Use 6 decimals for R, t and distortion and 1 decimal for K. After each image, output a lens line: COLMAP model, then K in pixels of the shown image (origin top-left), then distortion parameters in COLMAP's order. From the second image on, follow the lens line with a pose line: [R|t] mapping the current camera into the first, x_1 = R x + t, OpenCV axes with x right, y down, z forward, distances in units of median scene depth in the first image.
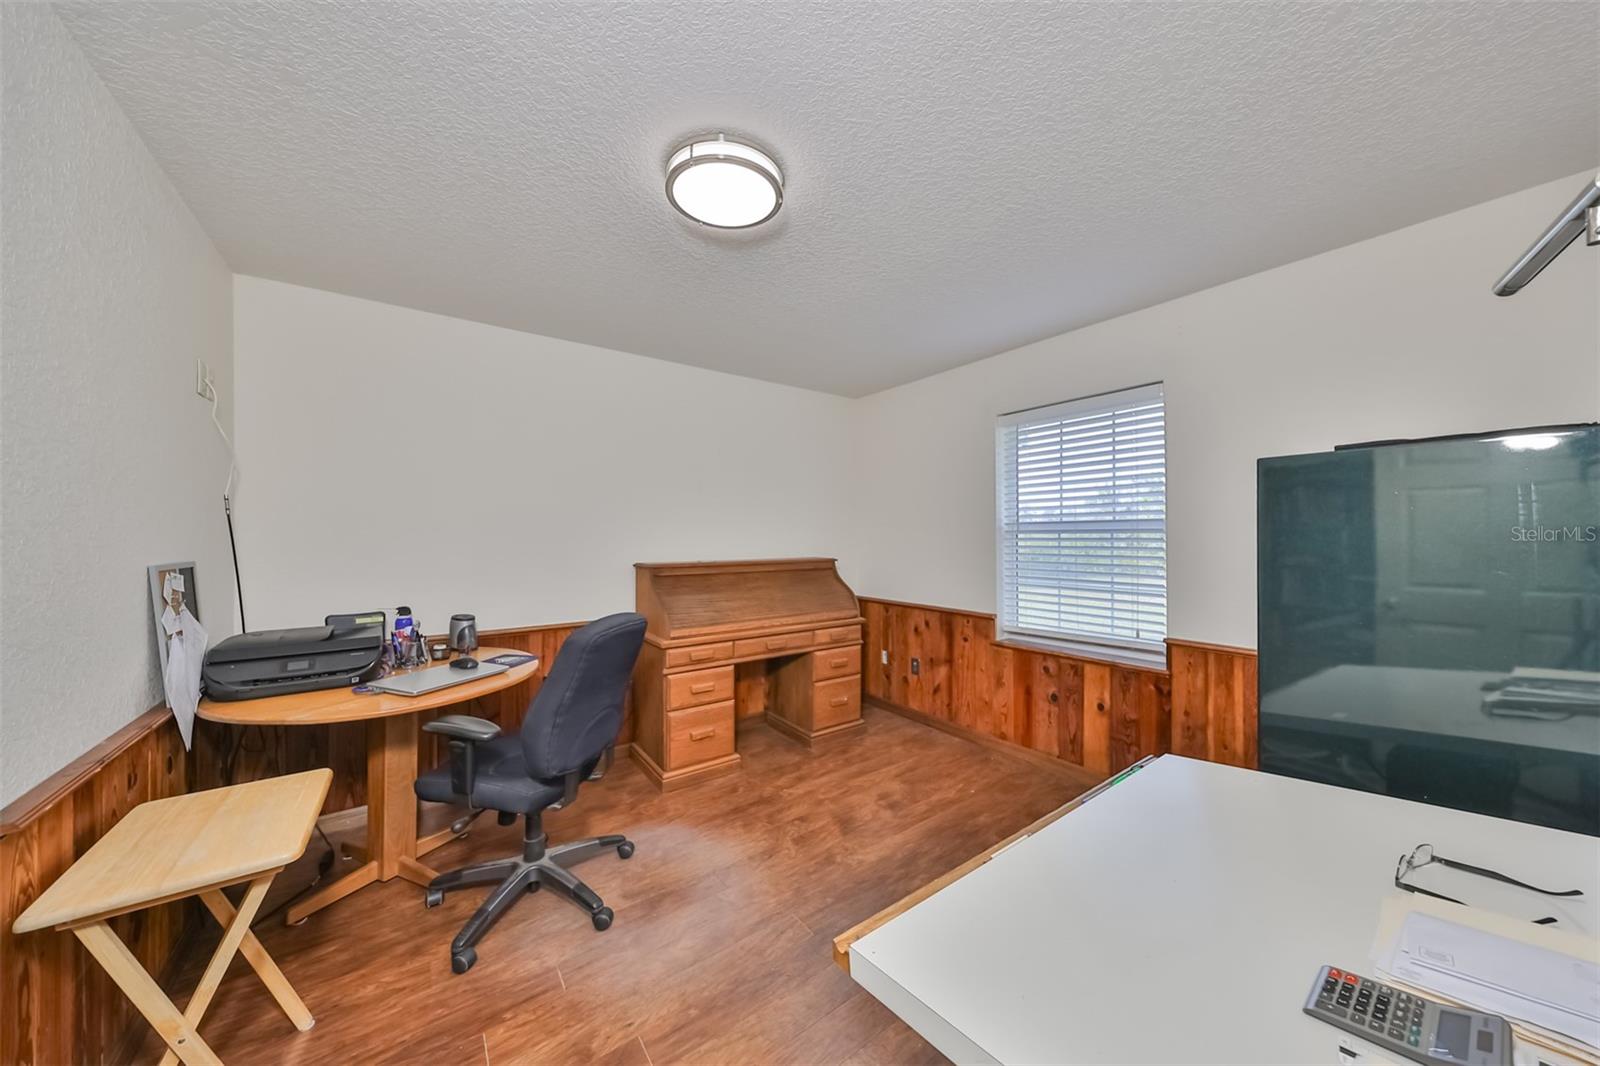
lens RADIAL K [[517.2, 0, 791.6], [0, 517.2, 535.9], [0, 0, 1]] dist [0.004618, -0.000055]
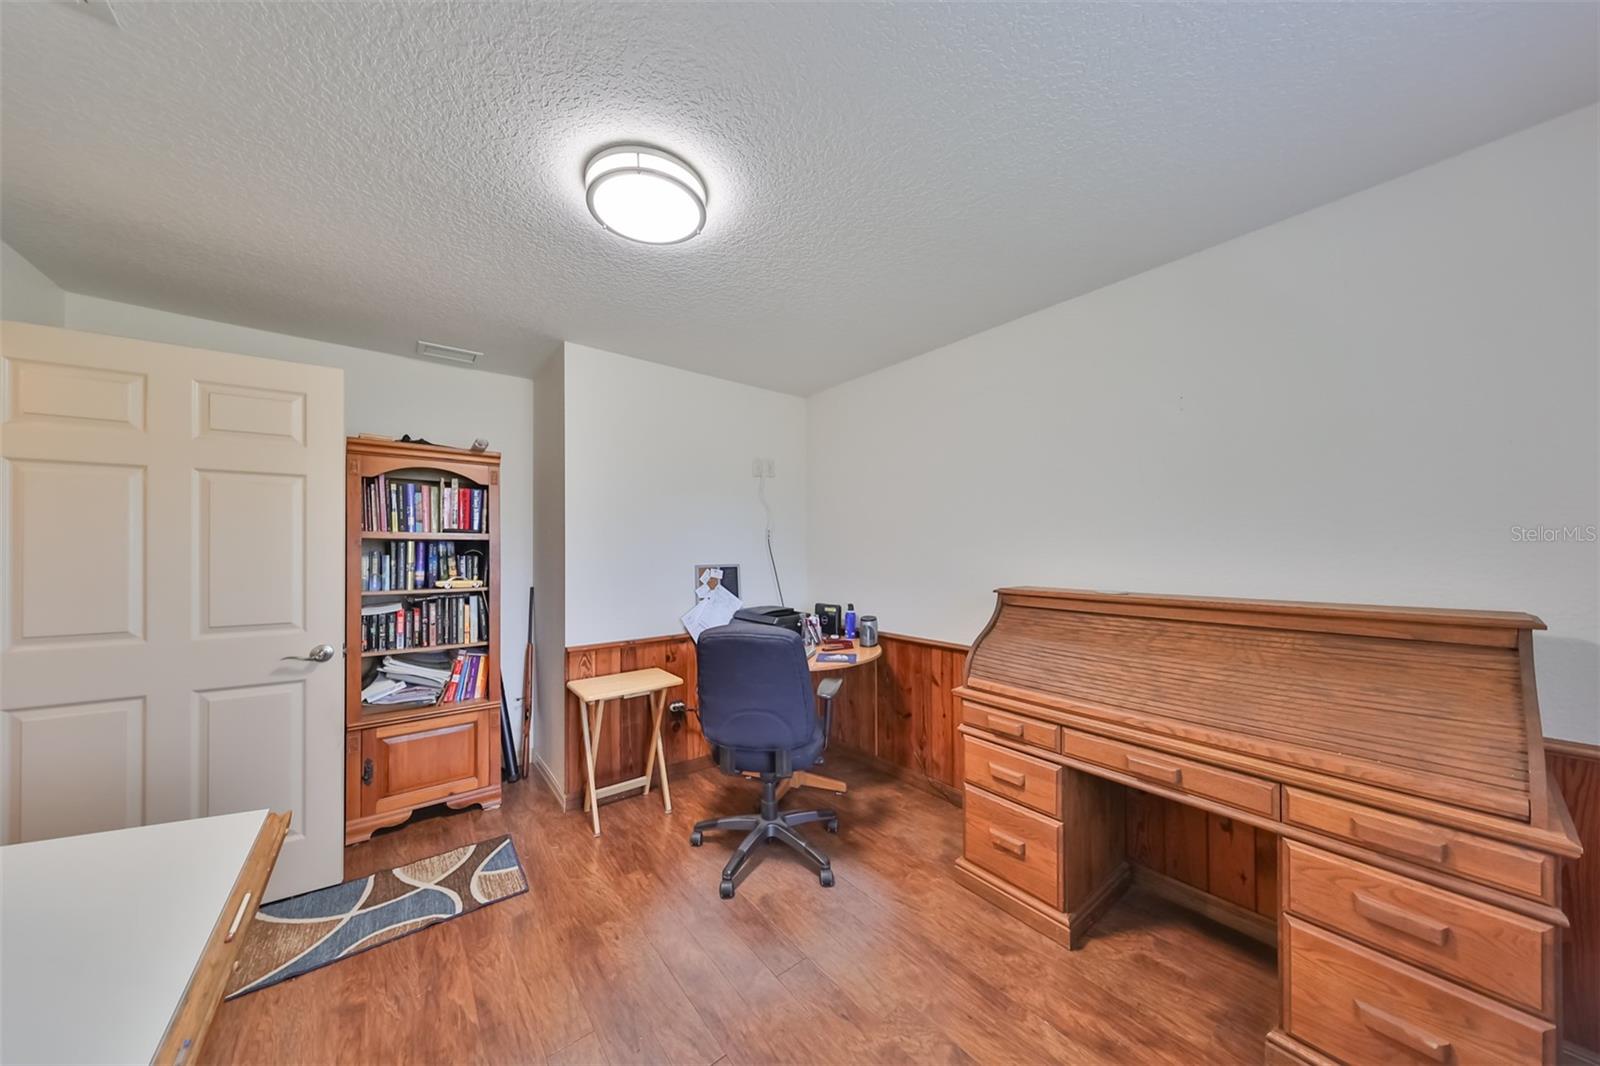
lens RADIAL K [[517.2, 0, 802.5], [0, 517.2, 546.5], [0, 0, 1]] dist [0.004618, -0.000055]
pose [[0.064353, -0.002409, -0.997924, 0.493618], [0.005856, 0.999981, -0.002037, -0.007514], [0.997910, -0.005713, 0.064366, 0.686160]]
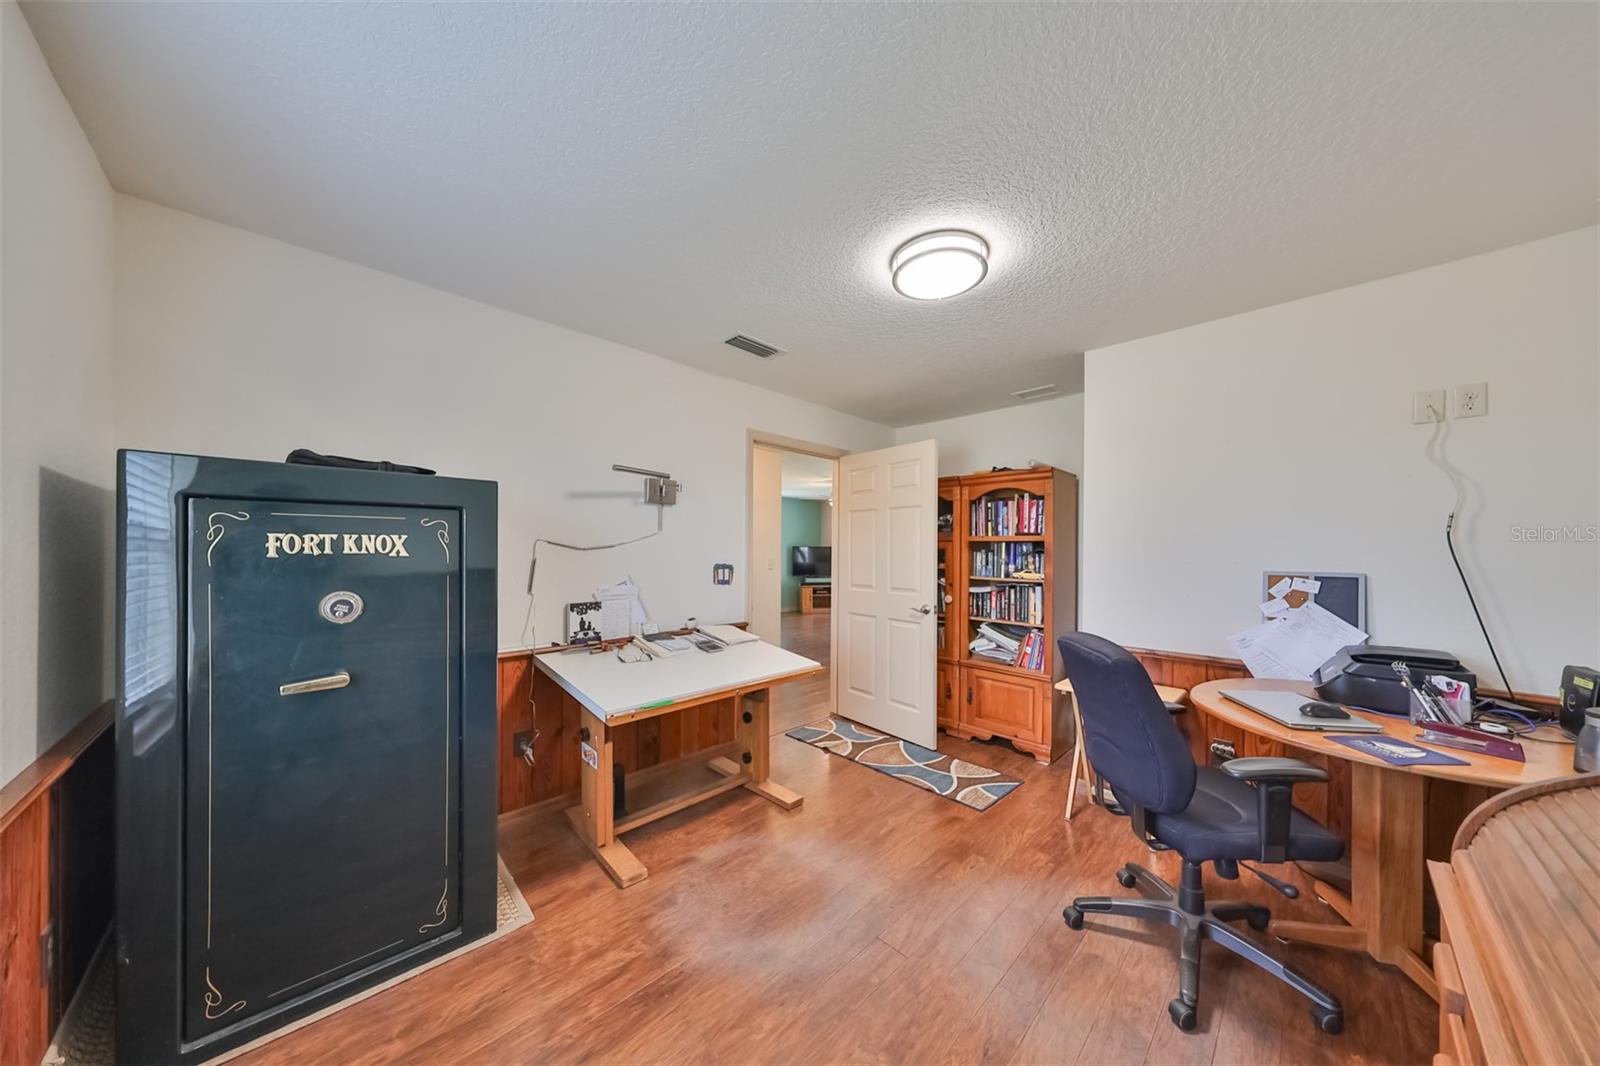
lens RADIAL K [[517.2, 0, 799.6], [0, 517.2, 547.0], [0, 0, 1]] dist [0.004618, -0.000055]
pose [[-0.987487, 0.000112, -0.157699, 0.219930], [0.001172, 0.999977, -0.006624, -0.004483], [0.157694, -0.006726, -0.987465, 1.221273]]
